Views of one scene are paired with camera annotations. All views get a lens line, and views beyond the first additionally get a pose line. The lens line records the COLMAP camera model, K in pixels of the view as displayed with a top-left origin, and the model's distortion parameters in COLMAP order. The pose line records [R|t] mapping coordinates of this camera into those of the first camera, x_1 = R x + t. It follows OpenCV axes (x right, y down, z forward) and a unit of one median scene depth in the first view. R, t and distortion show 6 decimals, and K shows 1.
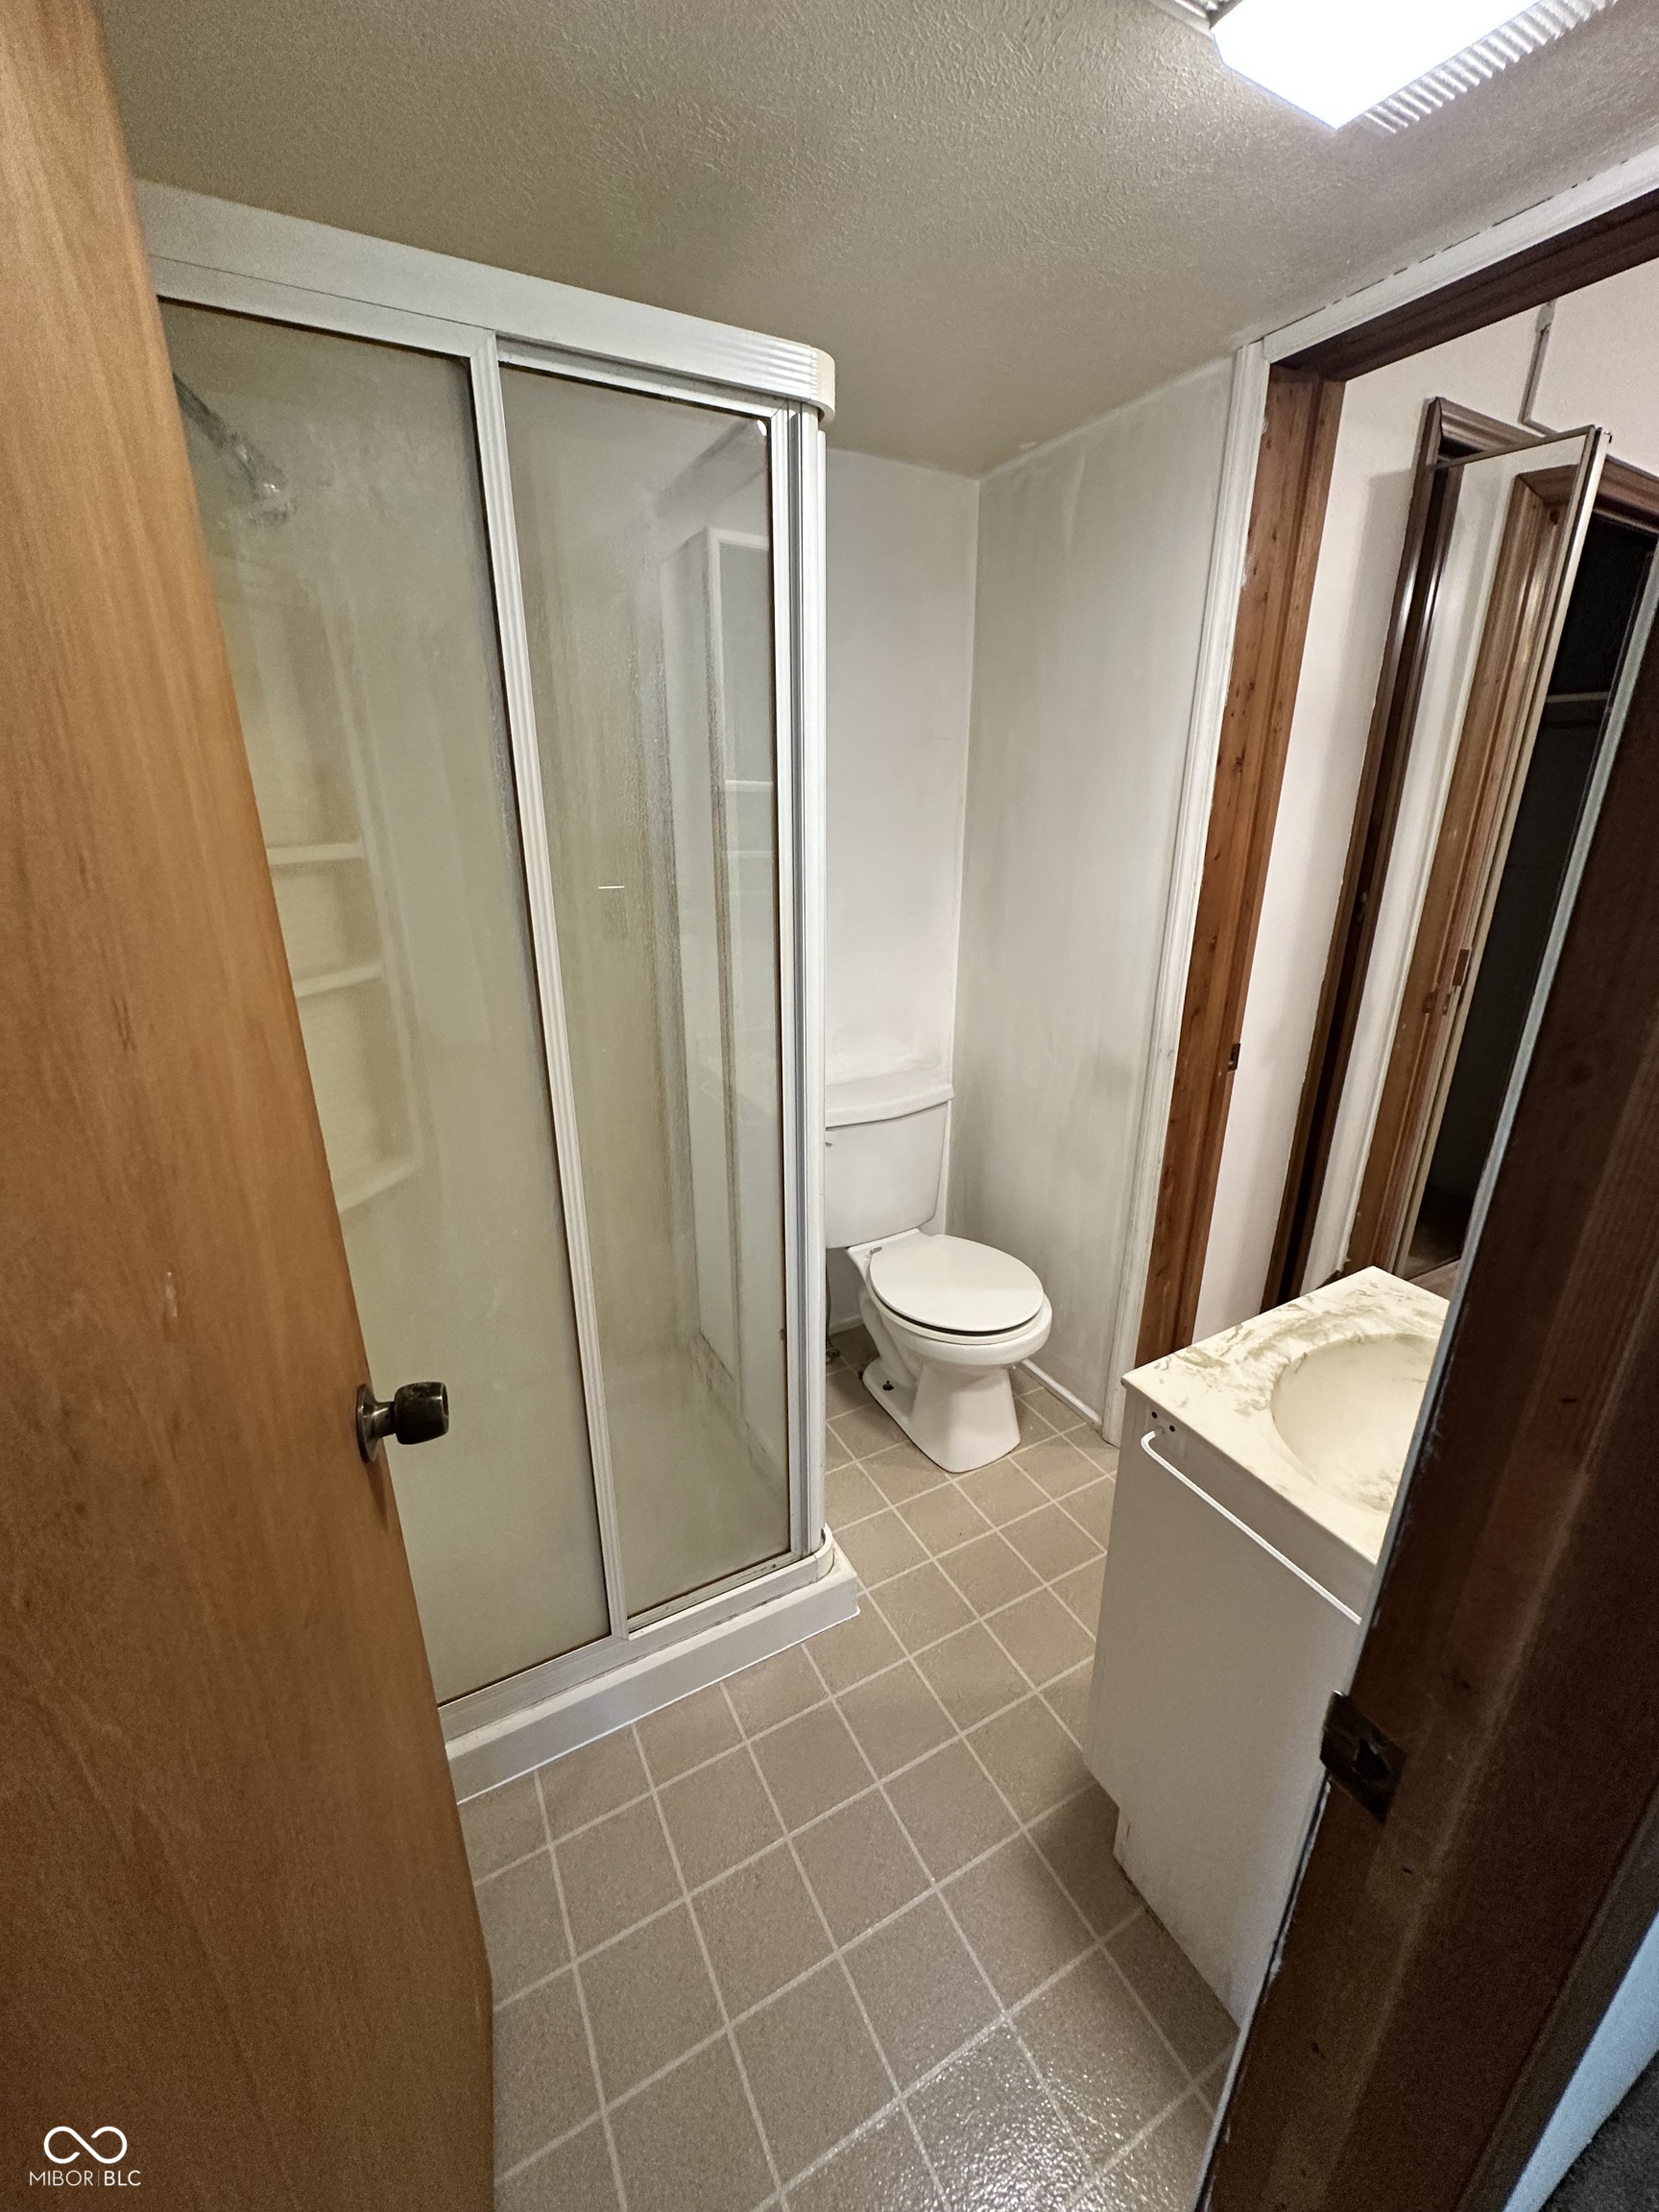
lens RADIAL K [[875.4, 0, 827.8], [0, 875.4, 1107.1], [0, 0, 1]] dist [0.002578, 0.000163]
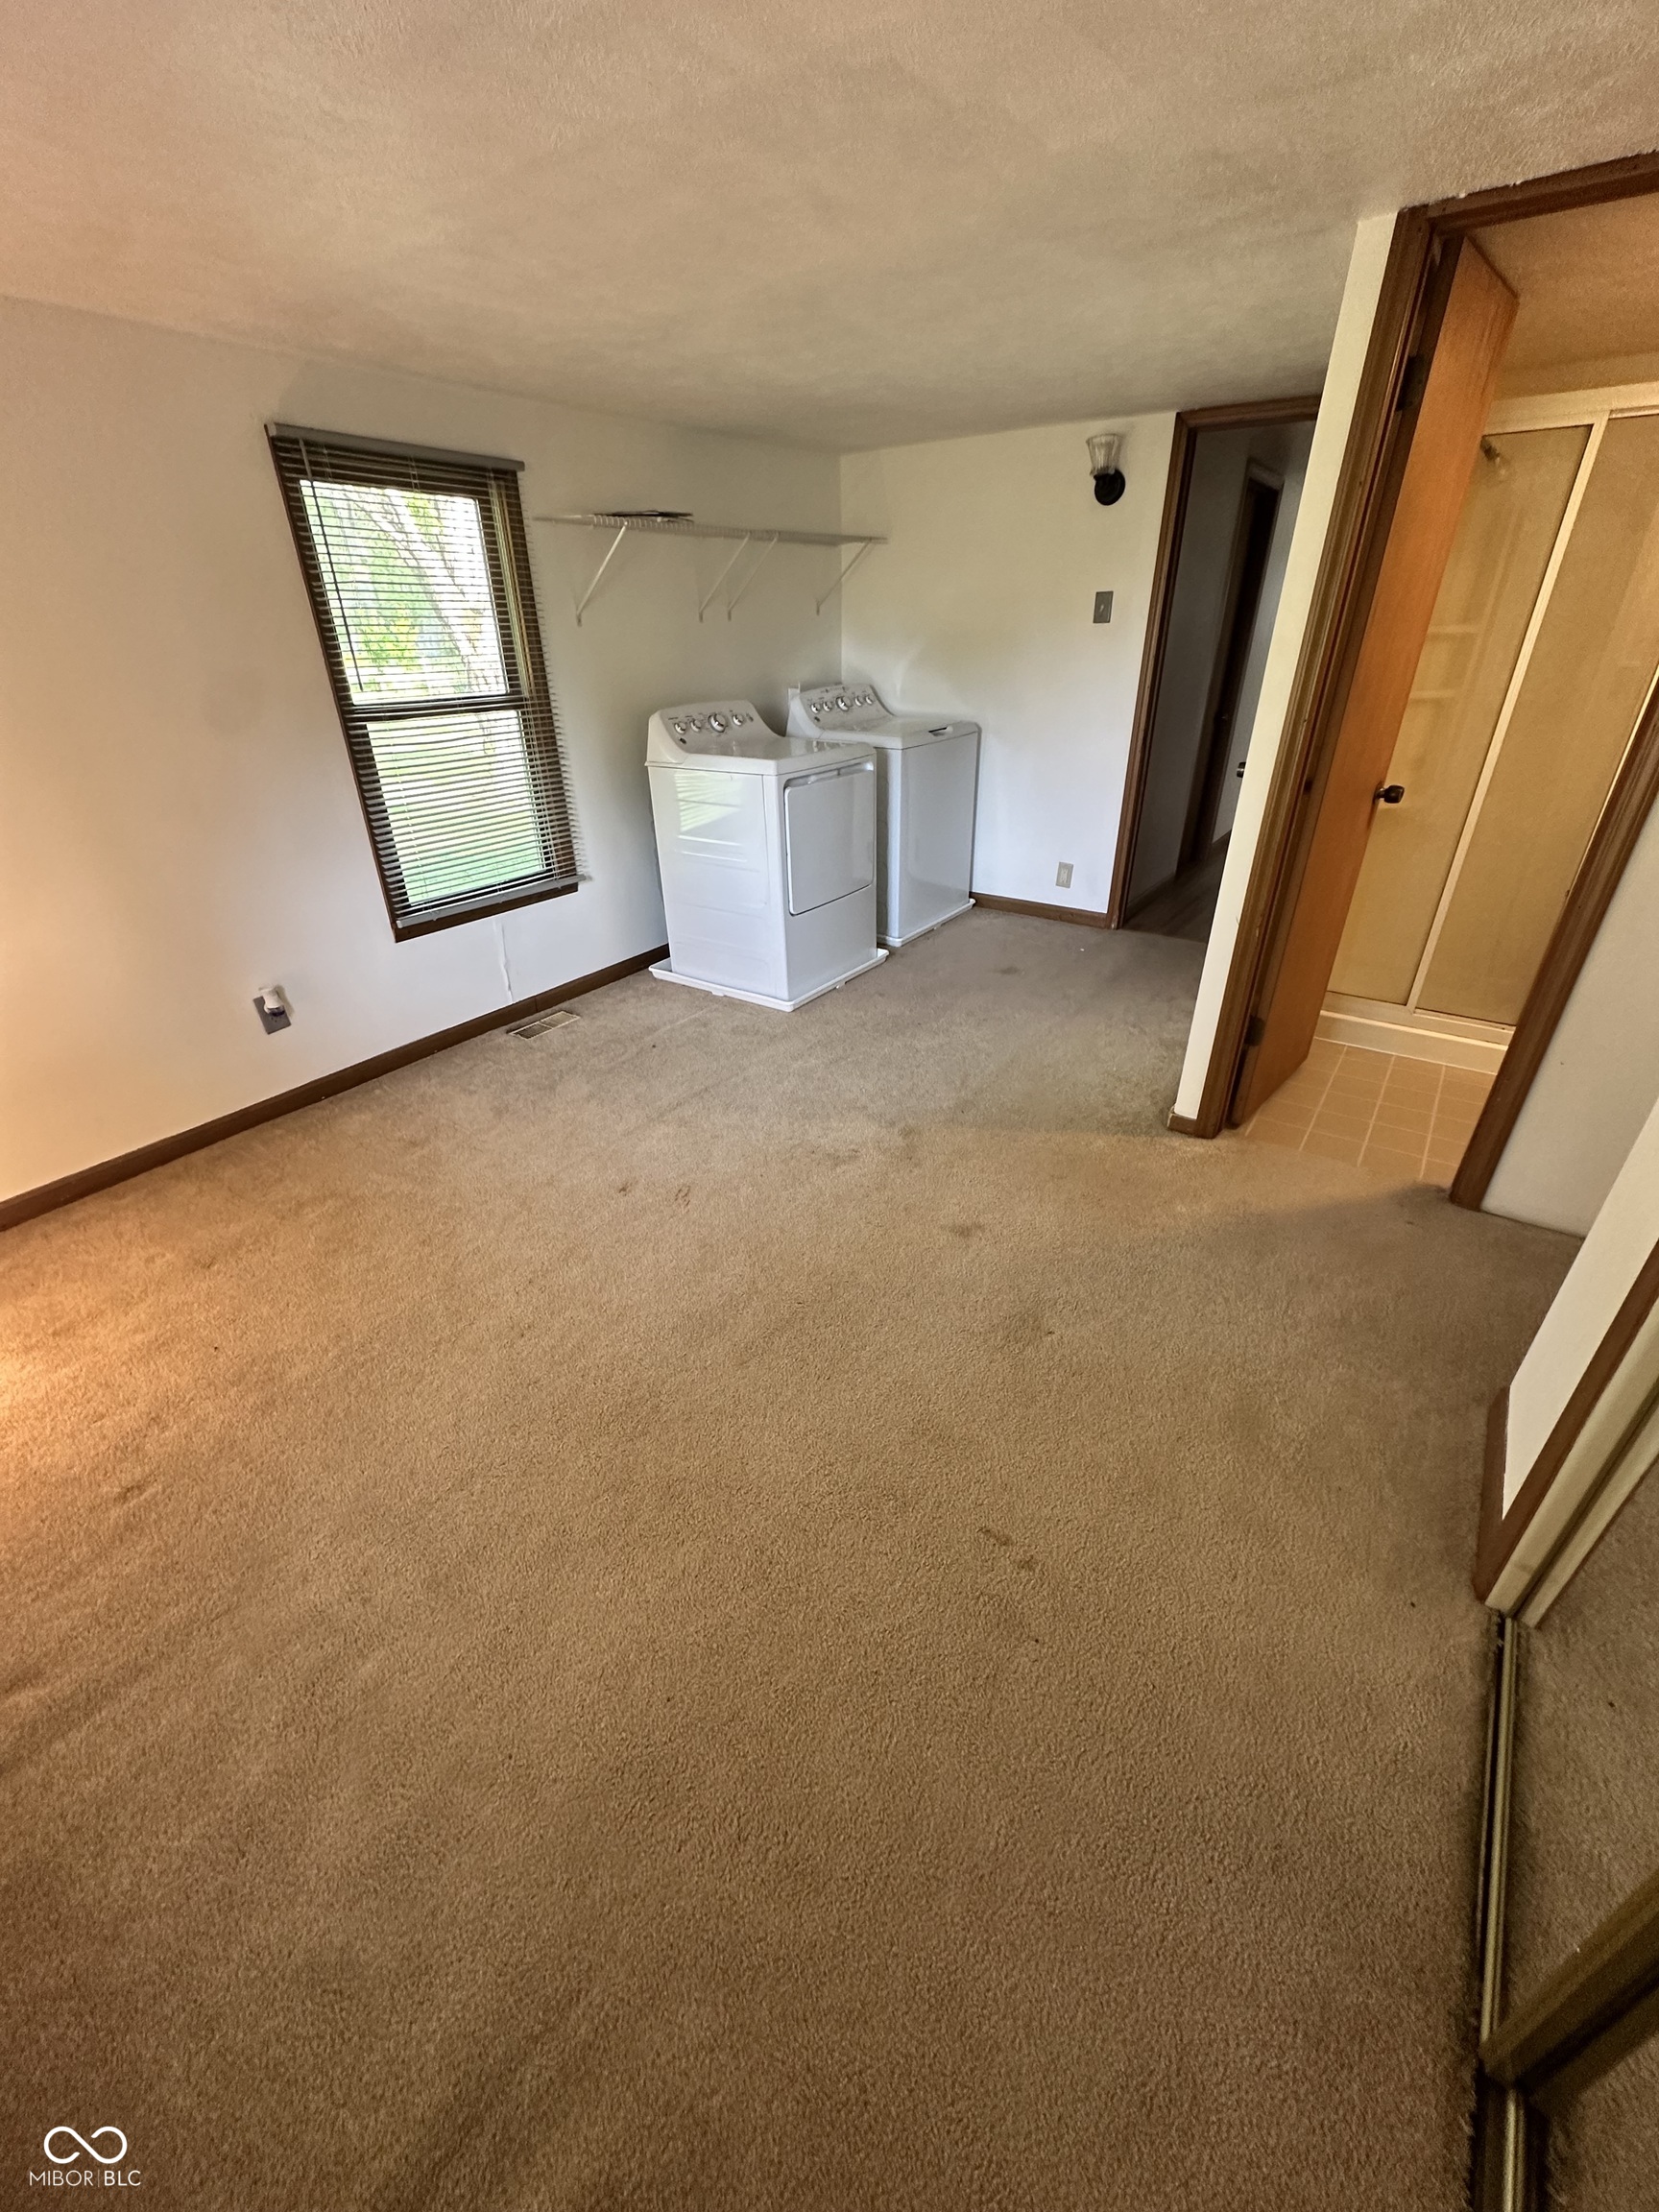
lens RADIAL K [[875.4, 0, 826.1], [0, 875.4, 1102.4], [0, 0, 1]] dist [0.002578, 0.000163]
pose [[0.458839, 0.429500, -0.777815, 0.805213], [-0.290824, 0.899782, 0.325289, 0.464360], [0.839576, 0.076951, 0.537764, -1.235393]]
